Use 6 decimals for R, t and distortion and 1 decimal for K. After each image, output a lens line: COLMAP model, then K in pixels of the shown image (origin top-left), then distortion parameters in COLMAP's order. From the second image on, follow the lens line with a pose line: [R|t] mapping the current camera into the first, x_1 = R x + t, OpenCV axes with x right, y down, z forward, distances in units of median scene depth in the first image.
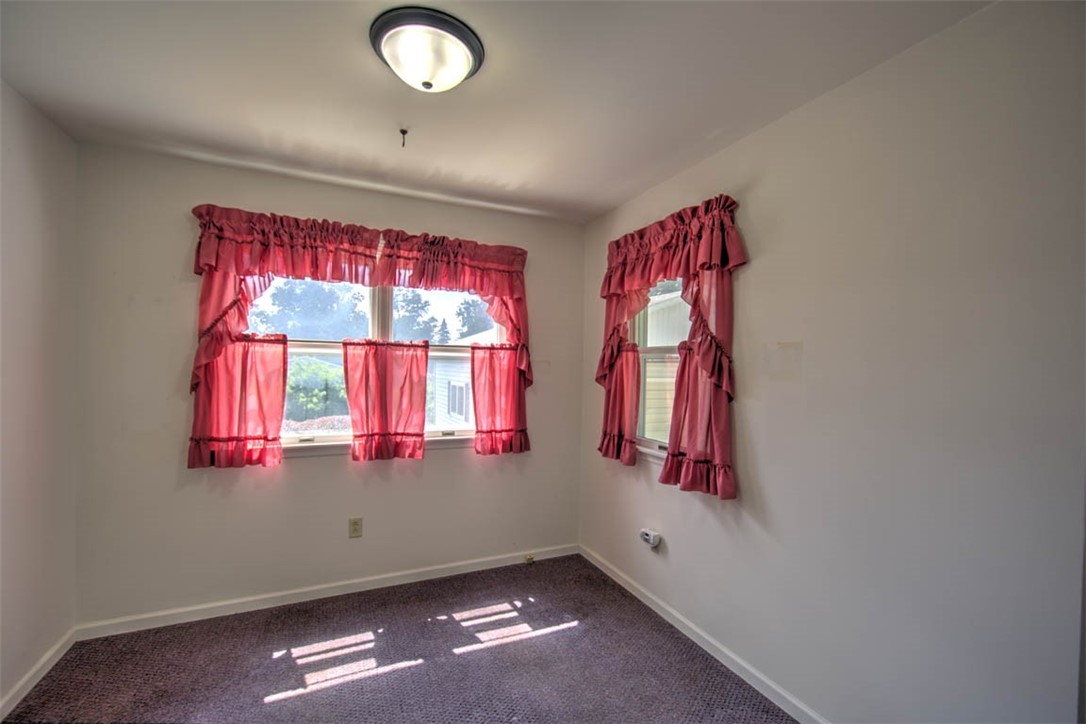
lens RADIAL K [[460.0, 0, 545.0], [0, 460.0, 376.7], [0, 0, 1]] dist [0.002467, 0.000038]
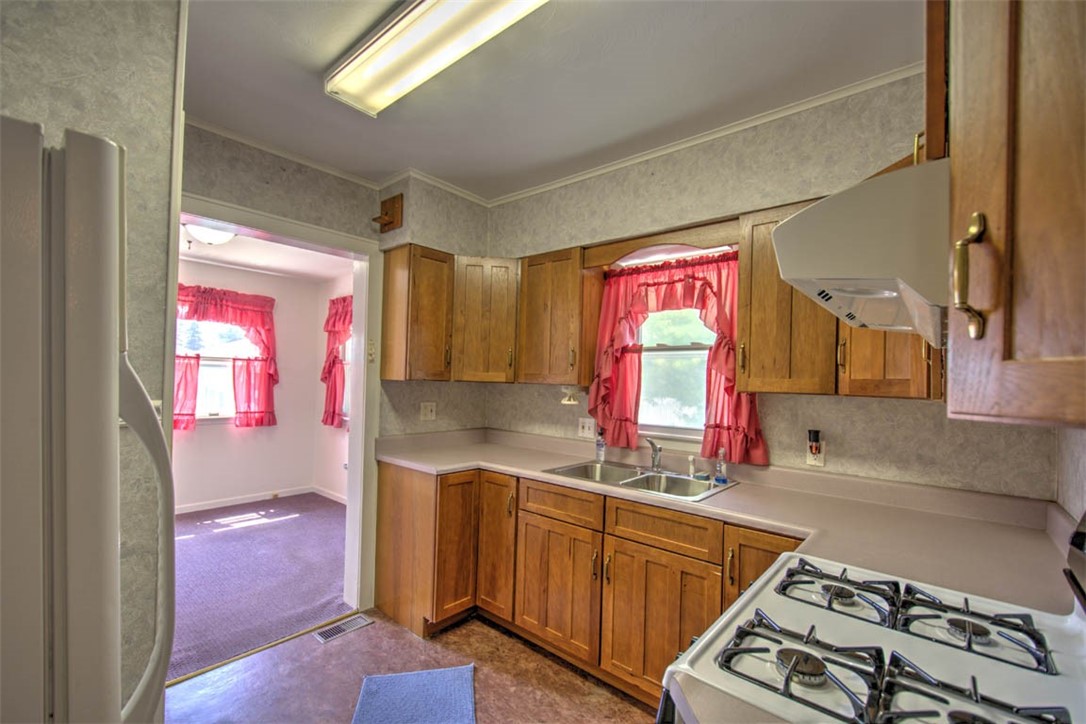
lens RADIAL K [[460.0, 0, 545.0], [0, 460.0, 376.7], [0, 0, 1]] dist [0.002467, 0.000038]
pose [[0.910451, 0.008687, 0.413526, 0.161708], [-0.000964, 0.999821, -0.018881, 0.025910], [-0.413616, 0.016792, 0.910296, -0.874342]]
